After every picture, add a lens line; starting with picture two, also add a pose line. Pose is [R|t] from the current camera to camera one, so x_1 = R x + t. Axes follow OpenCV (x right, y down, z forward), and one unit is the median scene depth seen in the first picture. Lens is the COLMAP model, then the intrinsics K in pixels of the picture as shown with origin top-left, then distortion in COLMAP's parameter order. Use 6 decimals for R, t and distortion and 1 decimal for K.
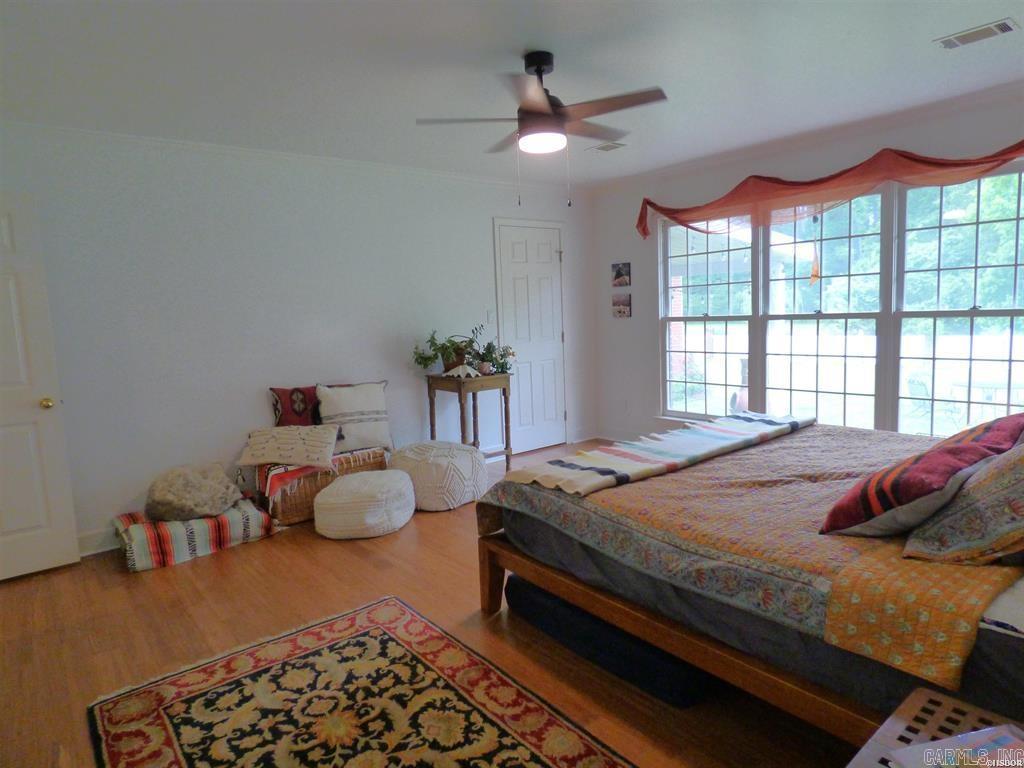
lens RADIAL K [[625.2, 0, 511.9], [0, 625.2, 382.1], [0, 0, 1]] dist [-0.015808, 0.005178]
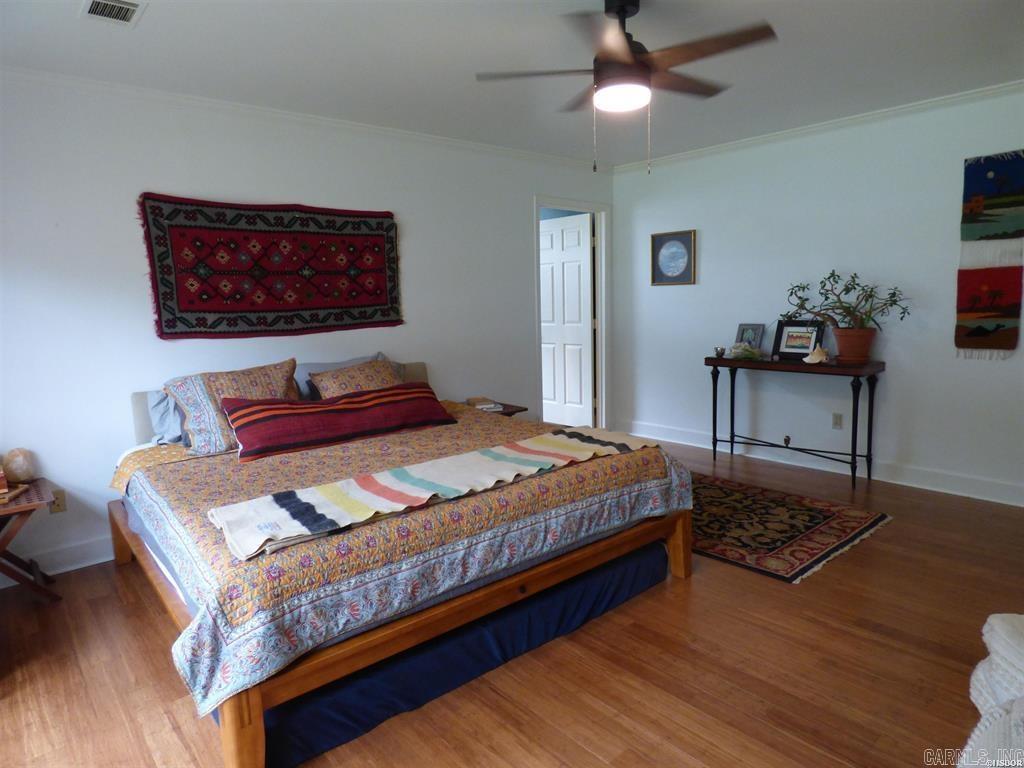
lens RADIAL K [[625.2, 0, 512.3], [0, 625.2, 384.0], [0, 0, 1]] dist [-0.015808, 0.005178]
pose [[-0.996861, 0.077065, -0.018165, 0.292262], [0.070291, 0.966976, 0.244984, -0.267513], [0.036445, 0.242938, -0.969357, 2.321625]]
